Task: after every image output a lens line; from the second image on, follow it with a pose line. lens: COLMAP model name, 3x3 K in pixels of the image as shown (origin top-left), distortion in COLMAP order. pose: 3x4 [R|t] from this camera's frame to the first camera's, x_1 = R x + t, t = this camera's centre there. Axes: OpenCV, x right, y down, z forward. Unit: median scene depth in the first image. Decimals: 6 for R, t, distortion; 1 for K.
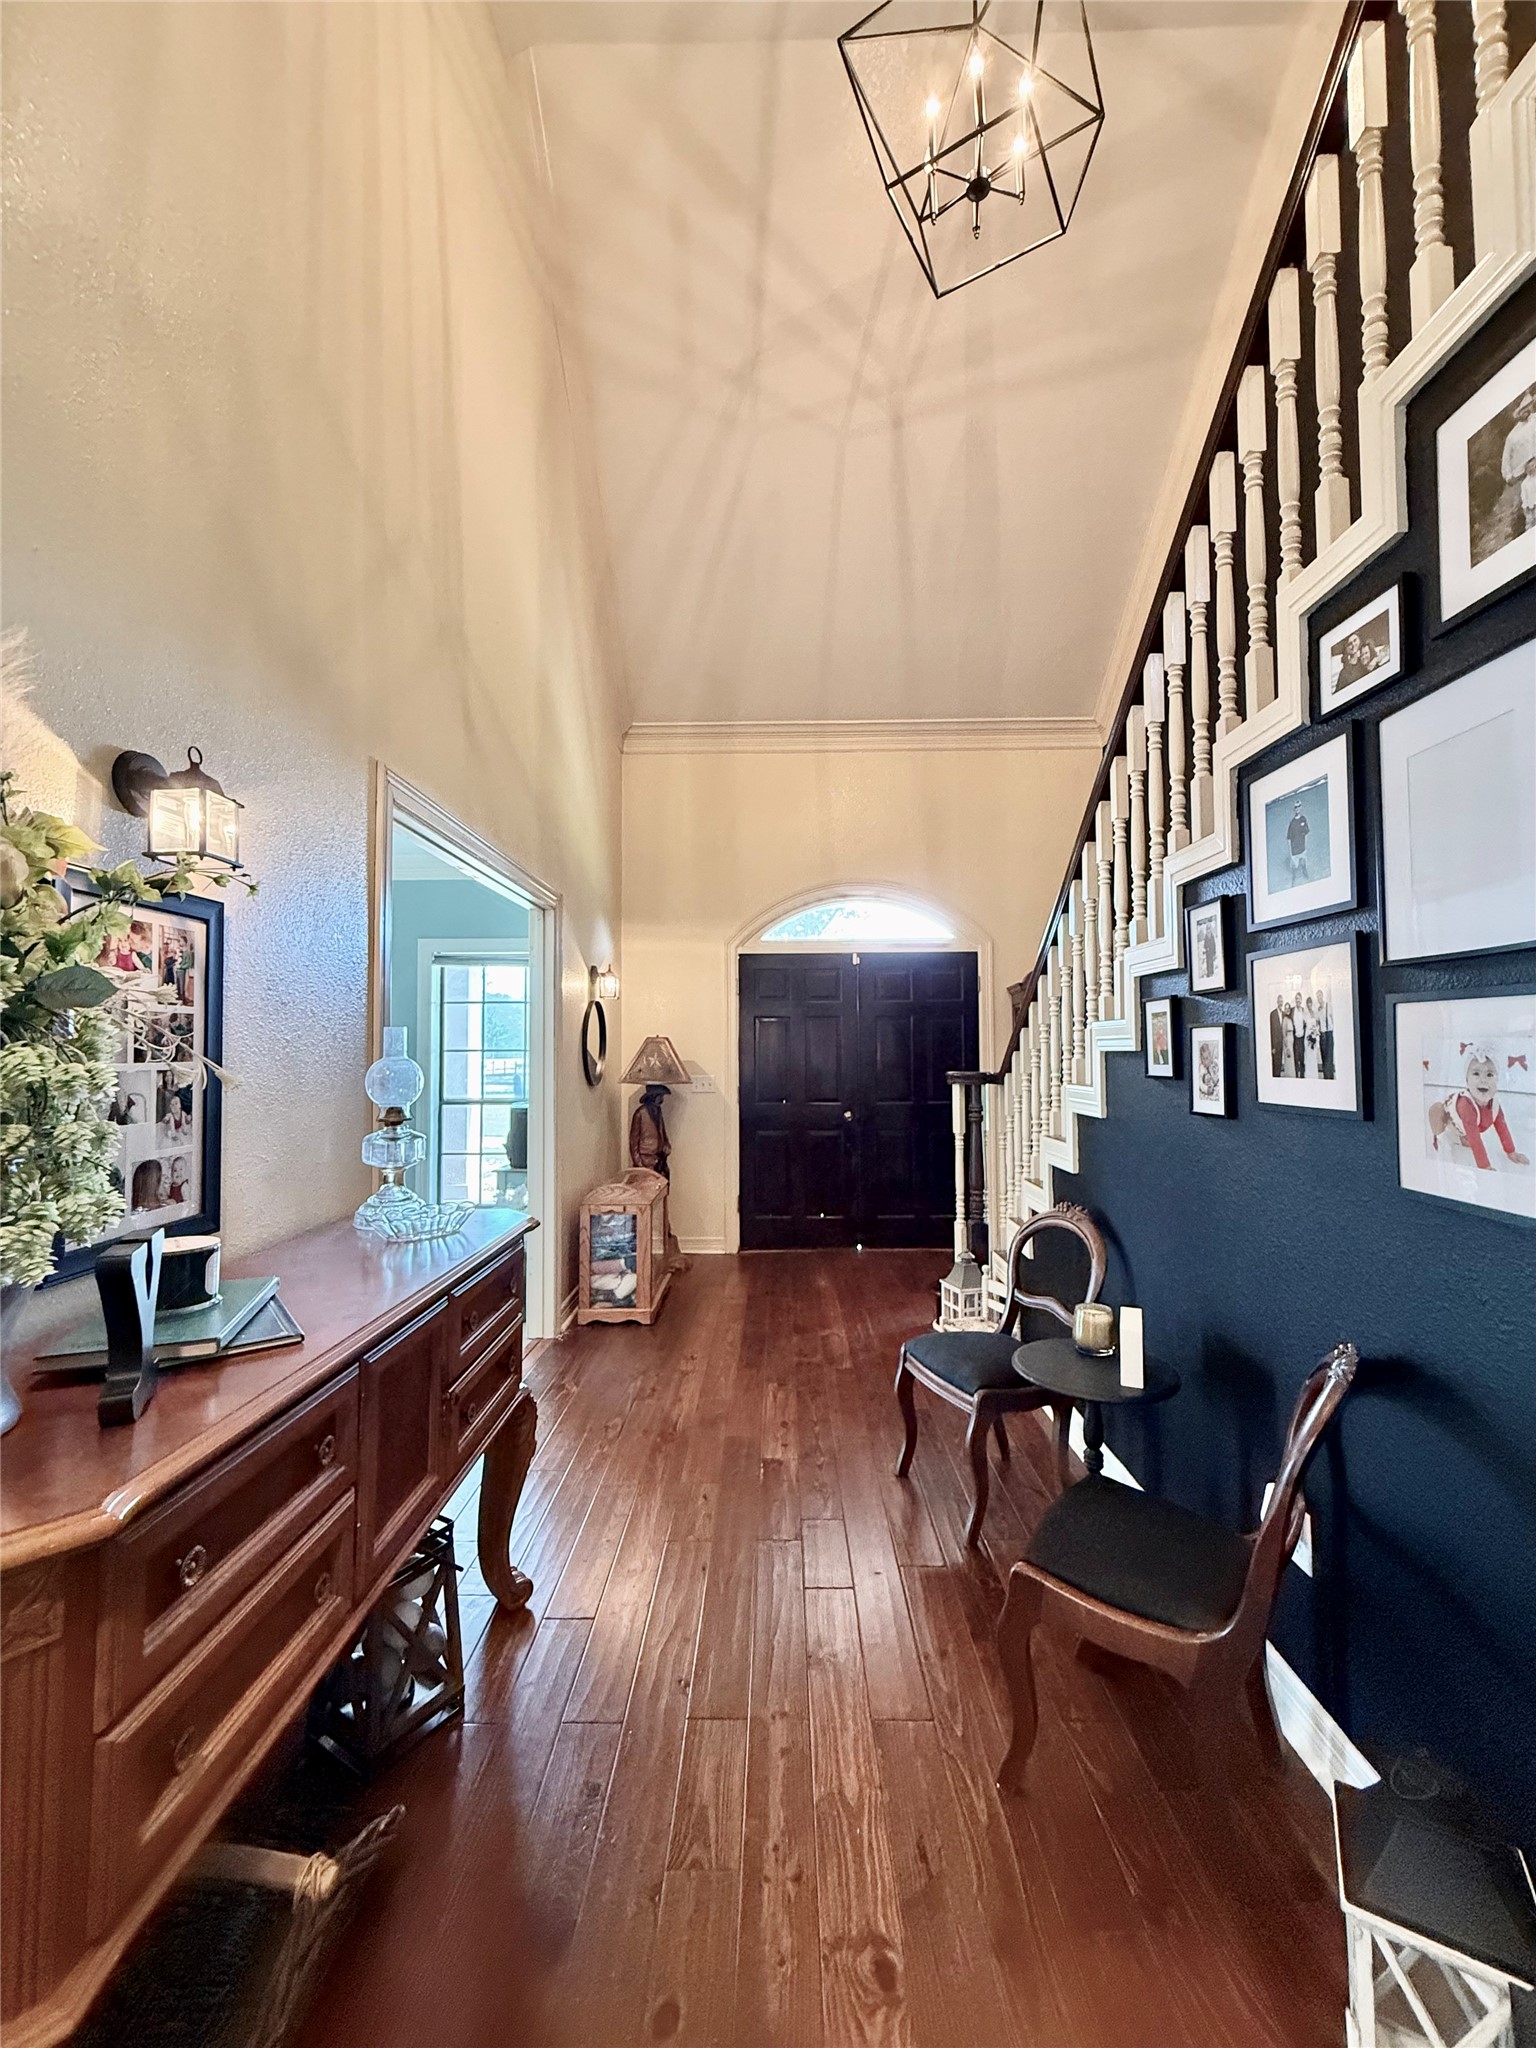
lens RADIAL K [[817.1, 0, 763.7], [0, 817.1, 1022.9], [0, 0, 1]] dist [0.000090, 0.000178]
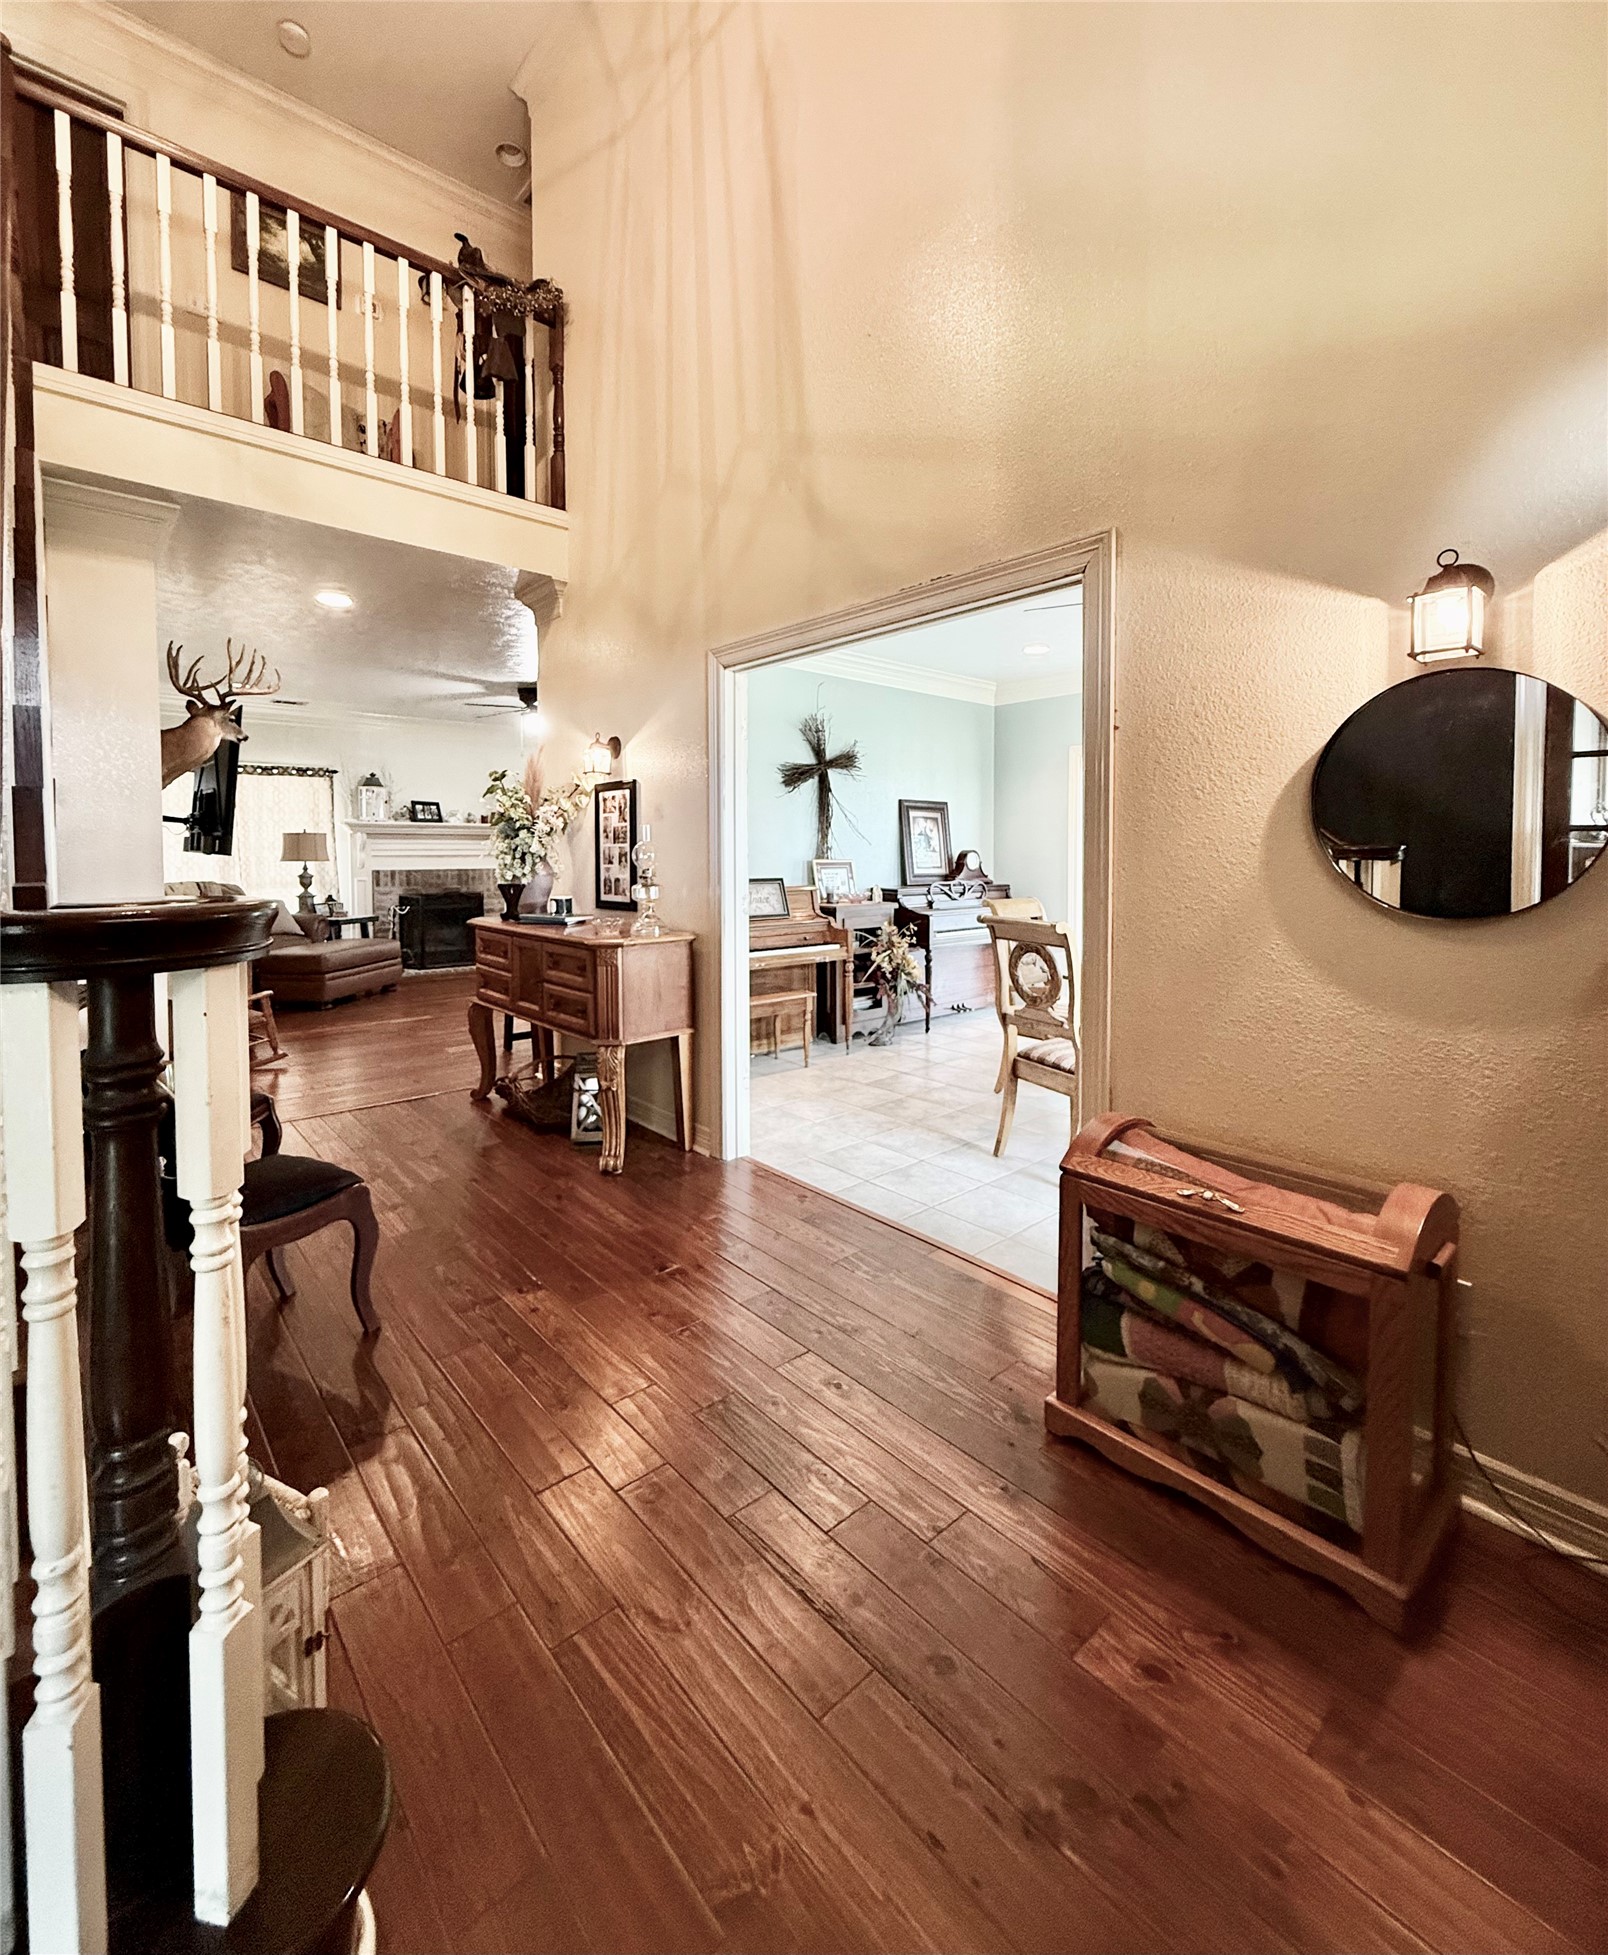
lens RADIAL K [[874.9, 0, 816.3], [0, 874.9, 881.9], [0, 0, 1]] dist [-0.002536, -0.000419]
pose [[-0.735250, 0.032149, -0.677033, 0.774117], [0.028624, 0.999456, 0.016375, 0.143909], [0.677191, -0.007339, -0.735771, 3.554476]]
